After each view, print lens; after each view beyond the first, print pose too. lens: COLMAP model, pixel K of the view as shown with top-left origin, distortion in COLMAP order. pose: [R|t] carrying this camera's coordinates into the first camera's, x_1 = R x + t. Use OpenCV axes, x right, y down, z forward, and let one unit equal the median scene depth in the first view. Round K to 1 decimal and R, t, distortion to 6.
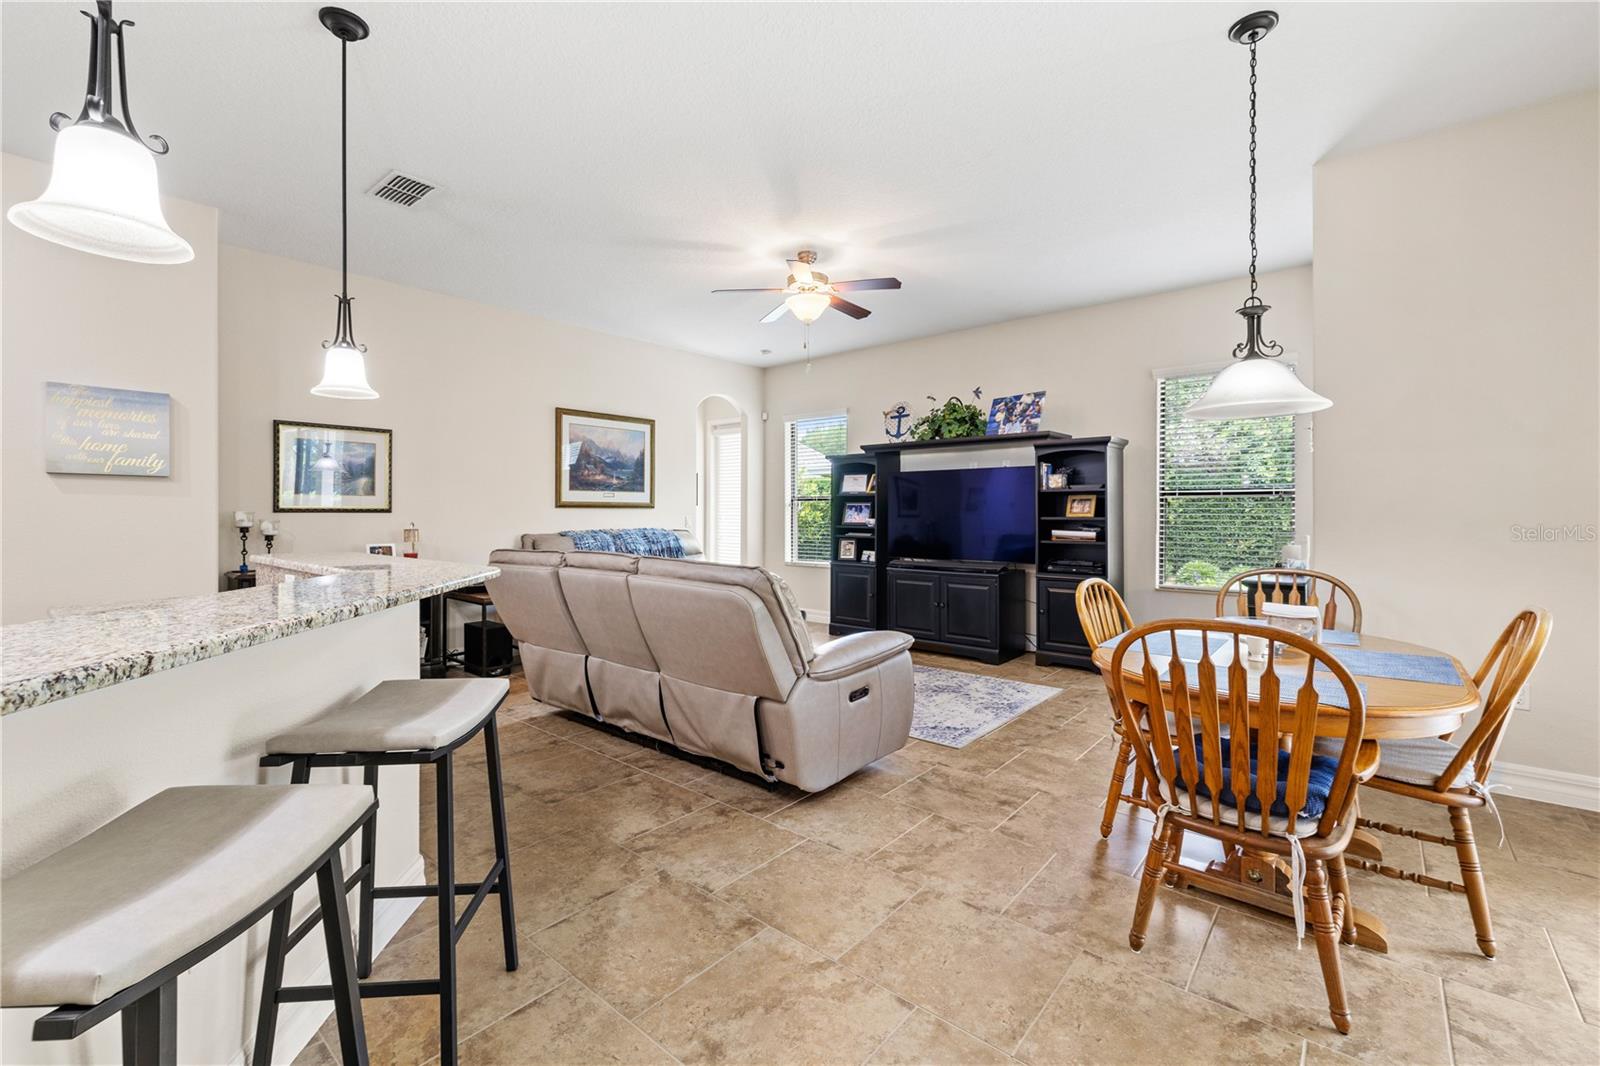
lens RADIAL K [[677.5, 0, 794.2], [0, 677.5, 519.7], [0, 0, 1]] dist [0.001676, 0.000105]
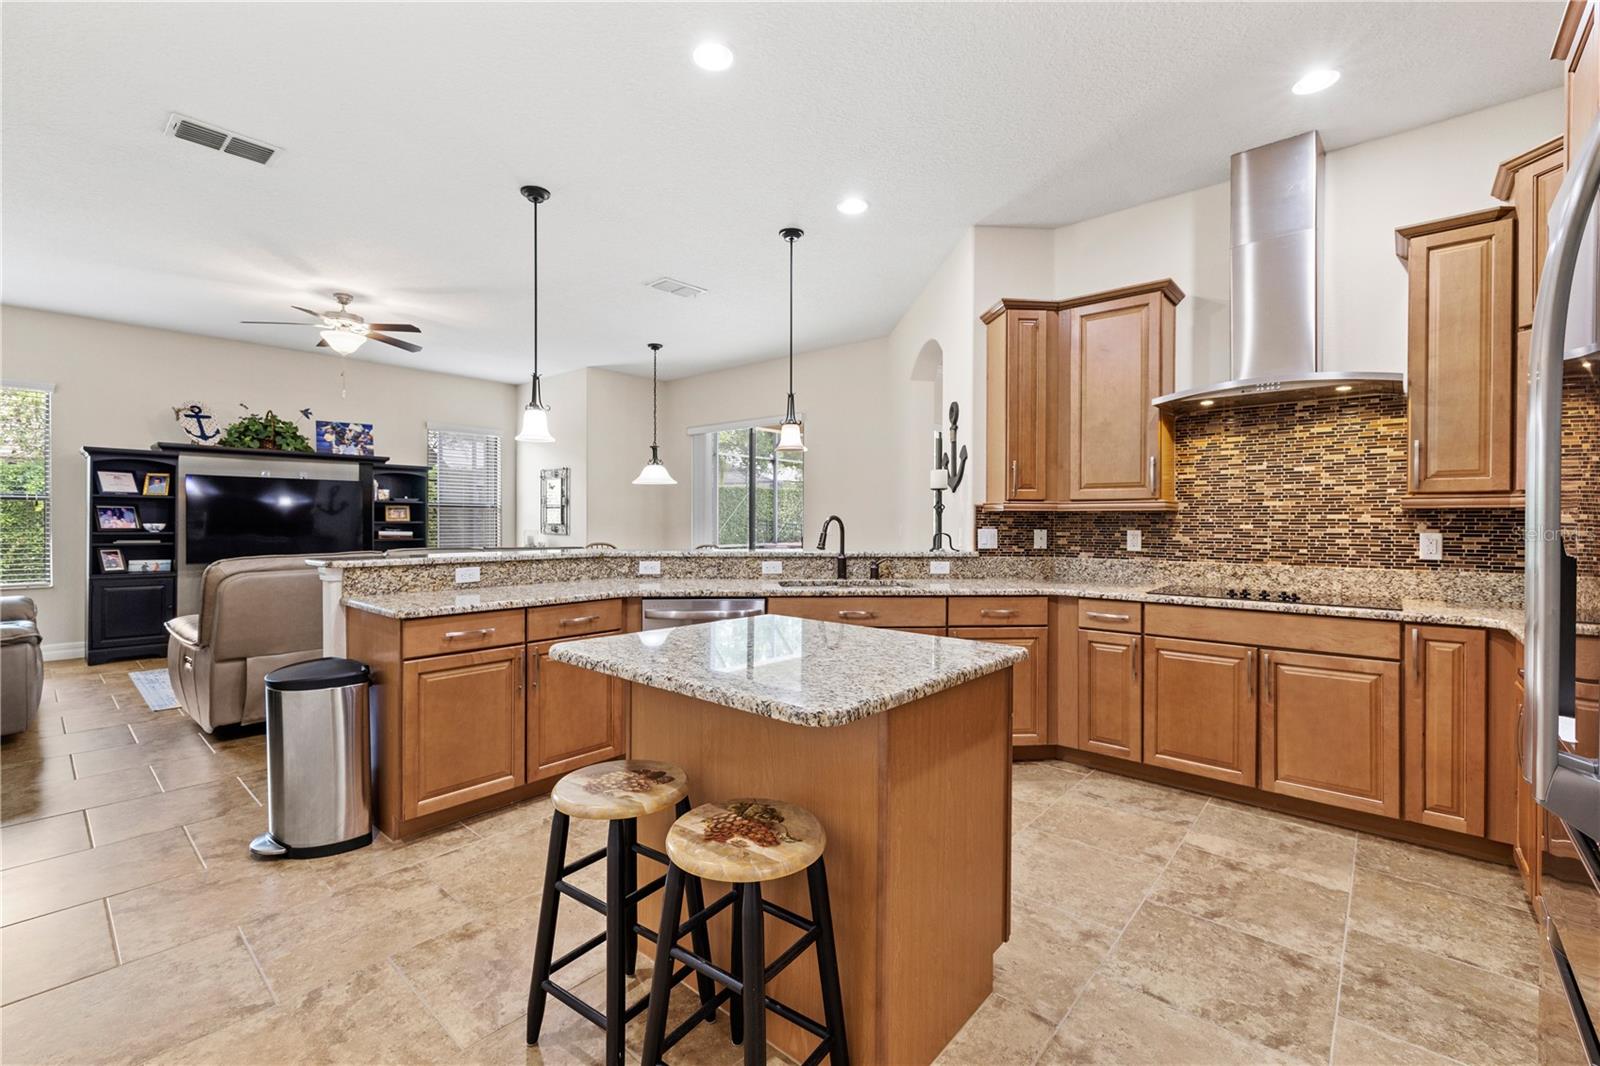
lens RADIAL K [[693.1, 0, 787.3], [0, 693.1, 525.1], [0, 0, 1]] dist [0.012444, 0.000153]
pose [[0.021194, -0.006330, 0.999755, -0.880019], [0.006293, 0.999961, 0.006198, 0.000420], [-0.999756, 0.006160, 0.021233, 0.156502]]
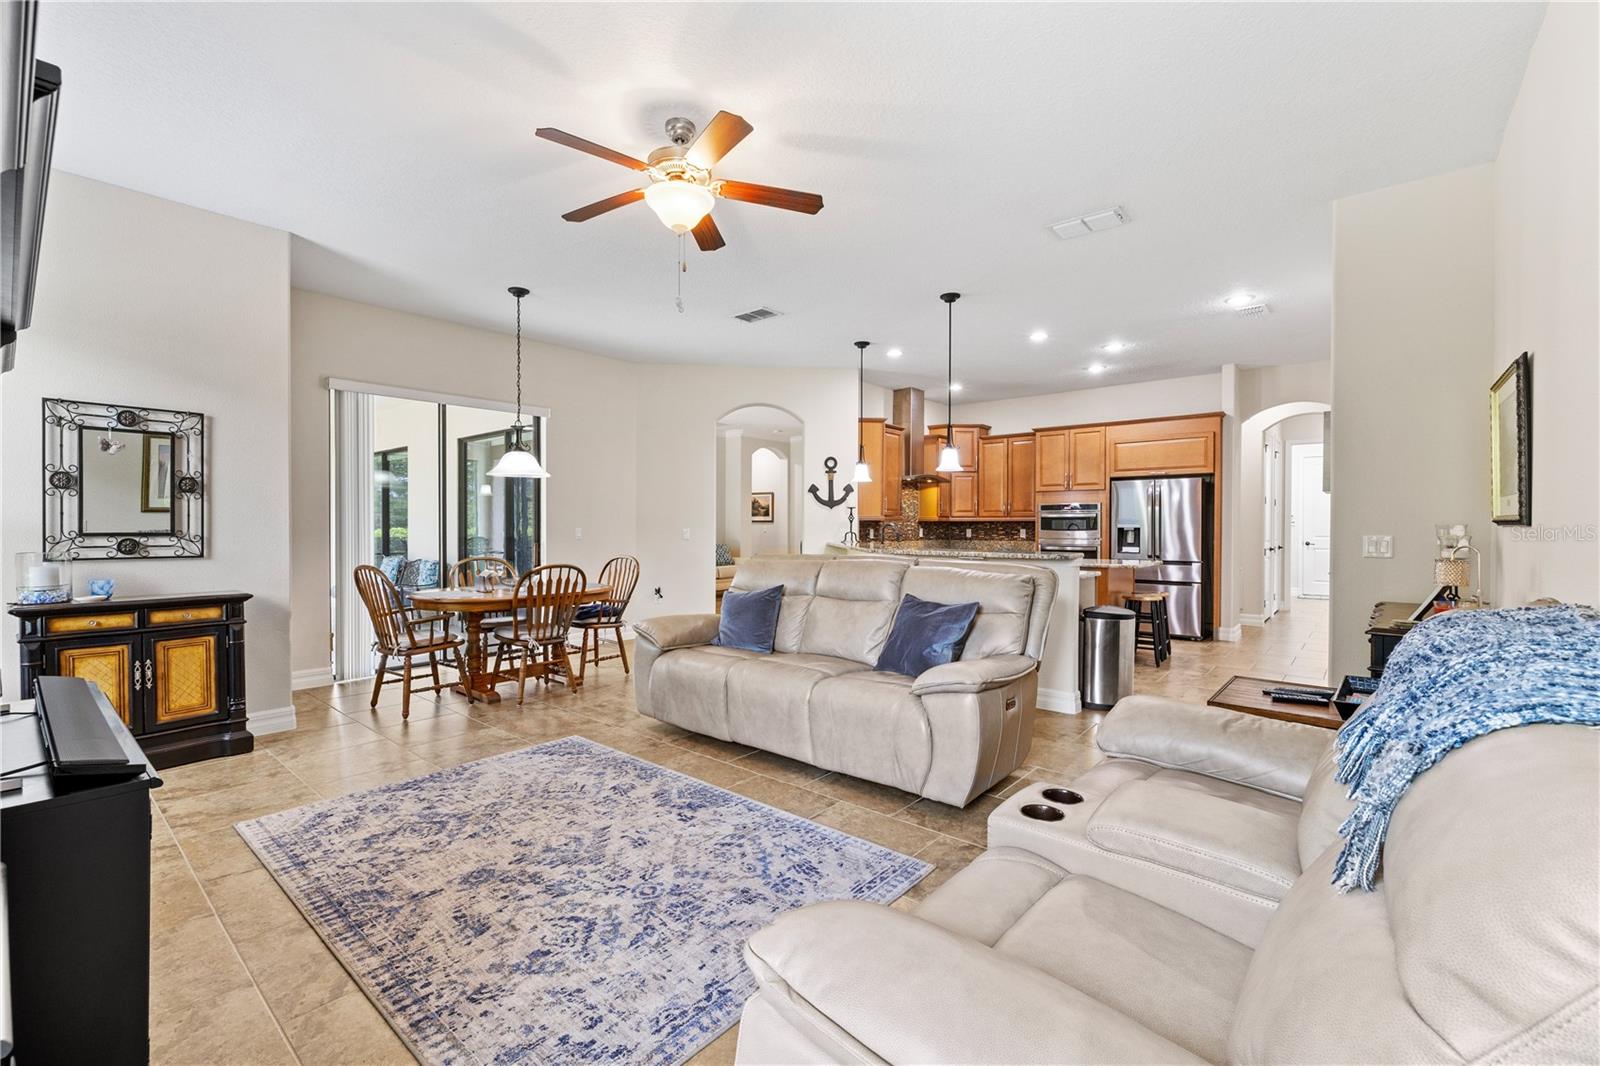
lens RADIAL K [[678.5, 0, 791.4], [0, 678.5, 526.2], [0, 0, 1]] dist [-0.001344, 0.000250]
pose [[-0.999993, -0.002930, 0.002399, -0.066763], [-0.002902, 0.999928, 0.011643, -0.012479], [-0.002433, 0.011636, -0.999929, 1.239716]]
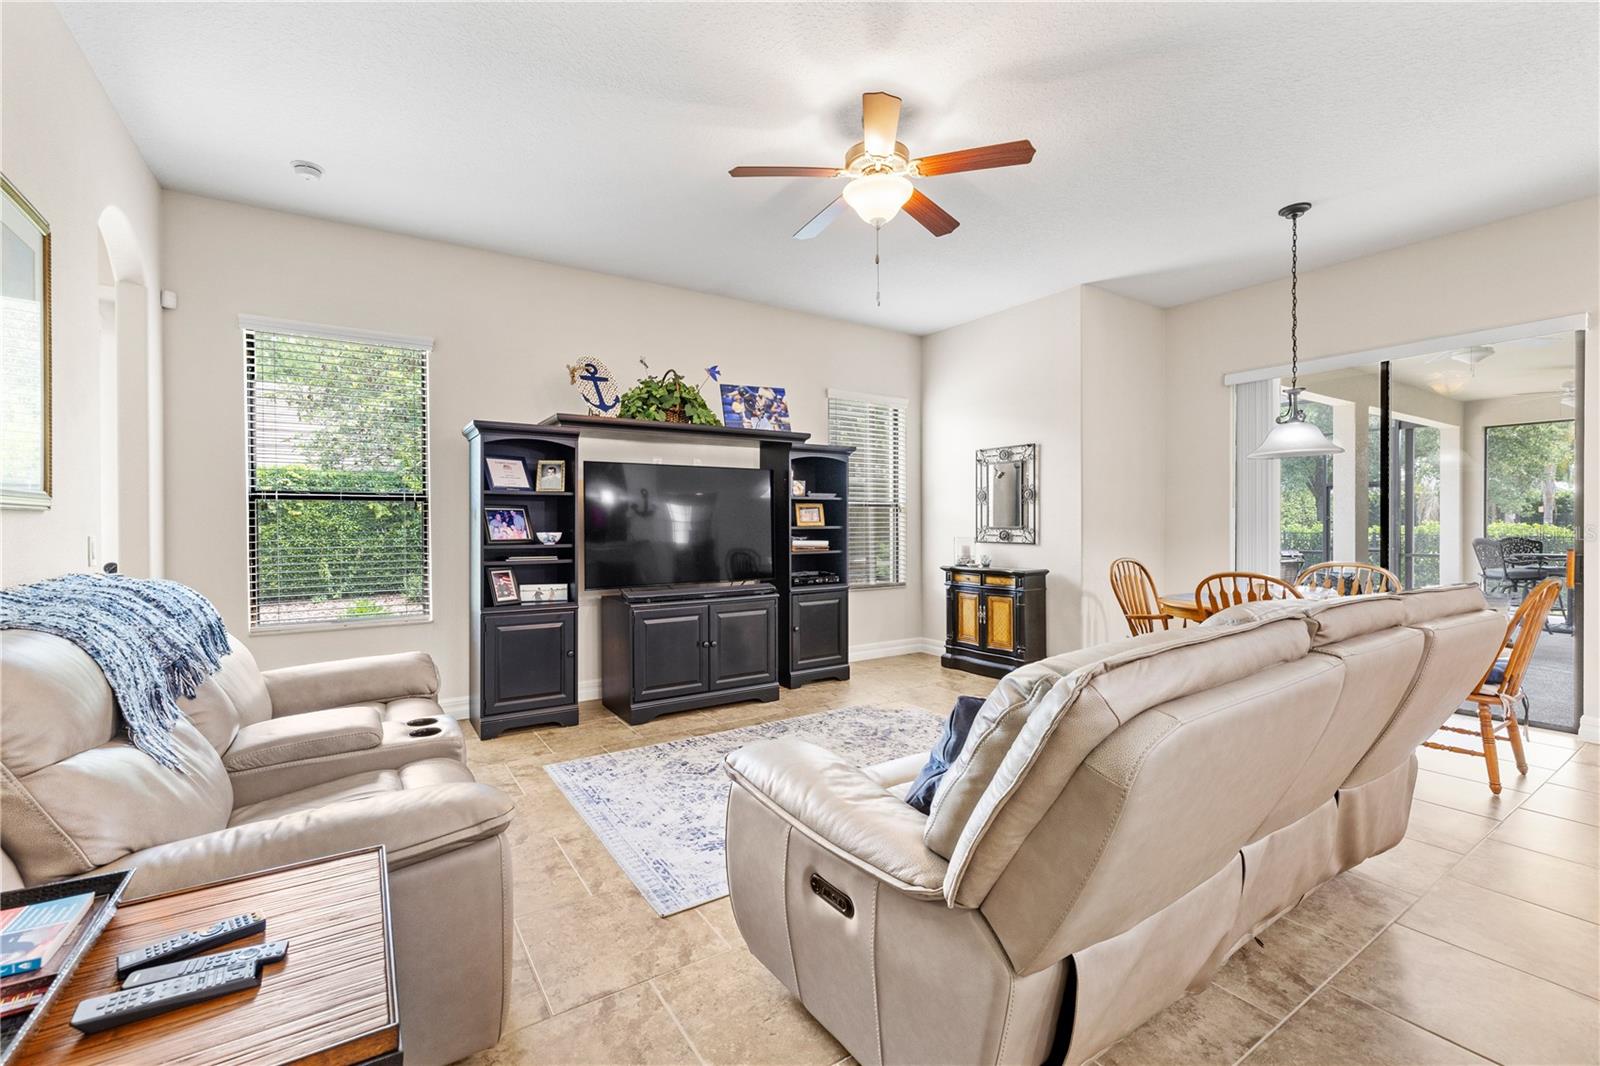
lens RADIAL K [[678.5, 0, 791.4], [0, 678.5, 526.2], [0, 0, 1]] dist [-0.001344, 0.000250]
pose [[0.283093, -0.007716, 0.959062, -0.466997], [0.014050, 0.999894, 0.003897, -0.006763], [-0.958990, 0.012371, 0.283171, 0.672445]]
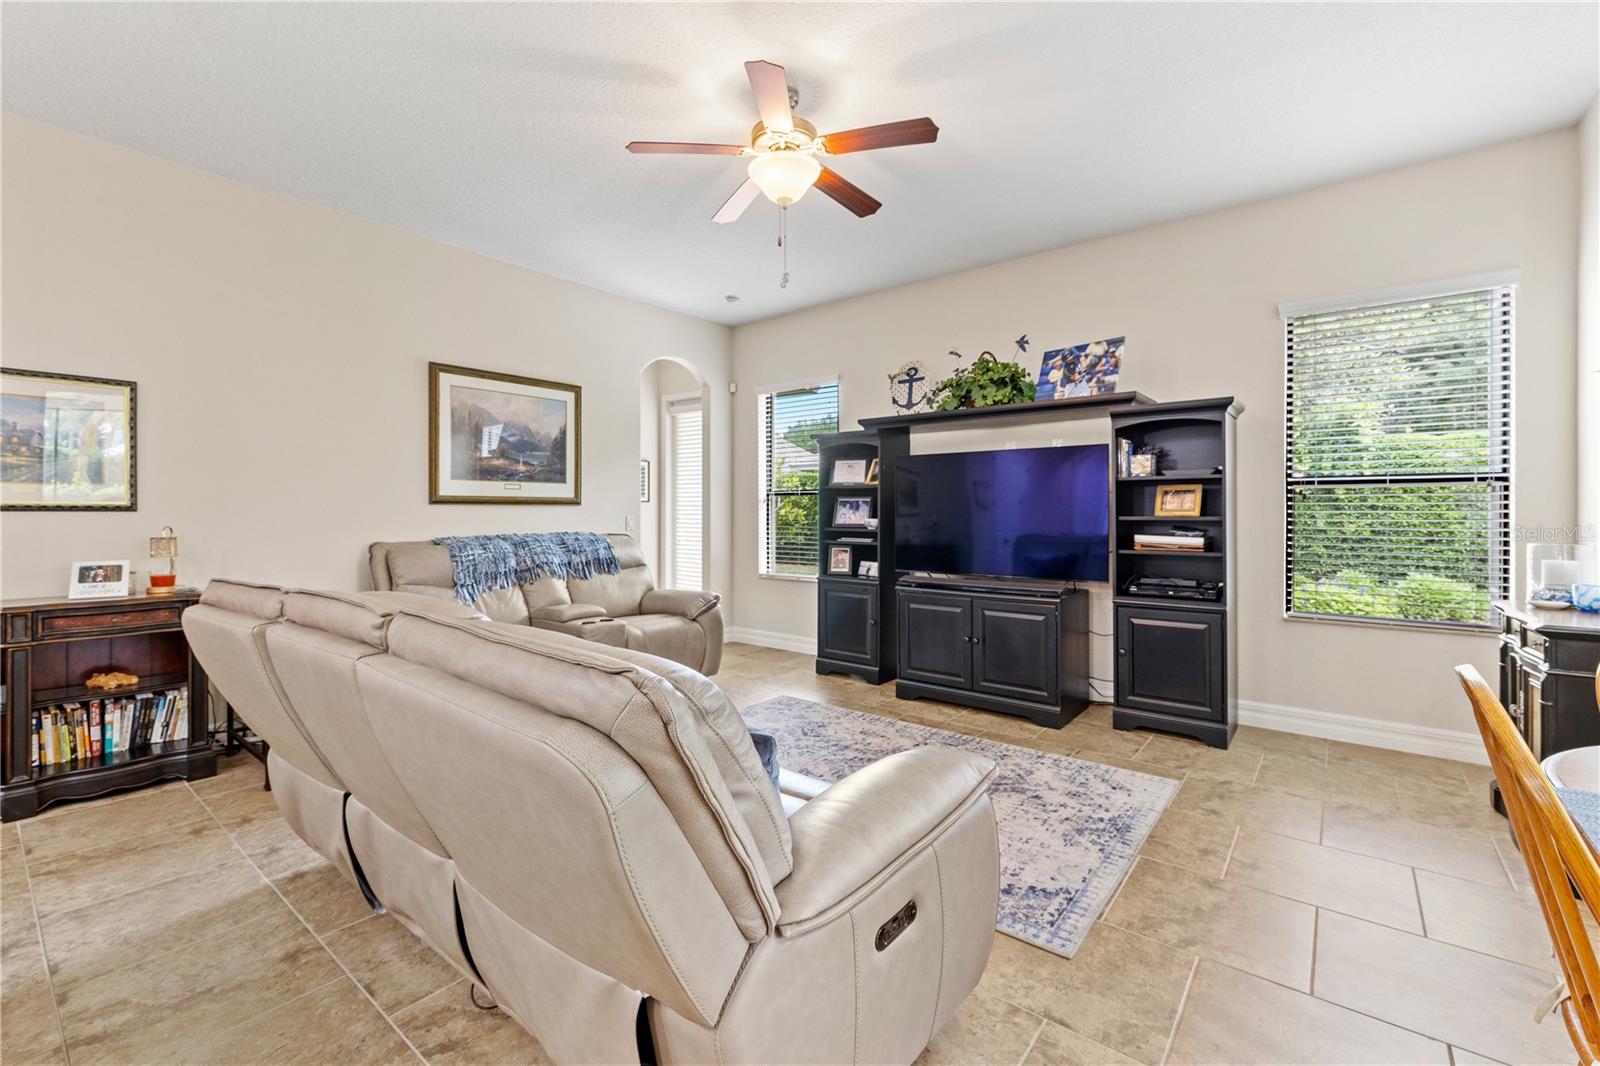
lens RADIAL K [[683.3, 0, 797.1], [0, 683.3, 513.4], [0, 0, 1]] dist [0.003360, 0.000099]
pose [[0.999534, -0.001923, 0.030454, 0.009134], [0.002120, 0.999977, -0.006433, -0.002711], [-0.030440, 0.006494, 0.999515, 0.278508]]
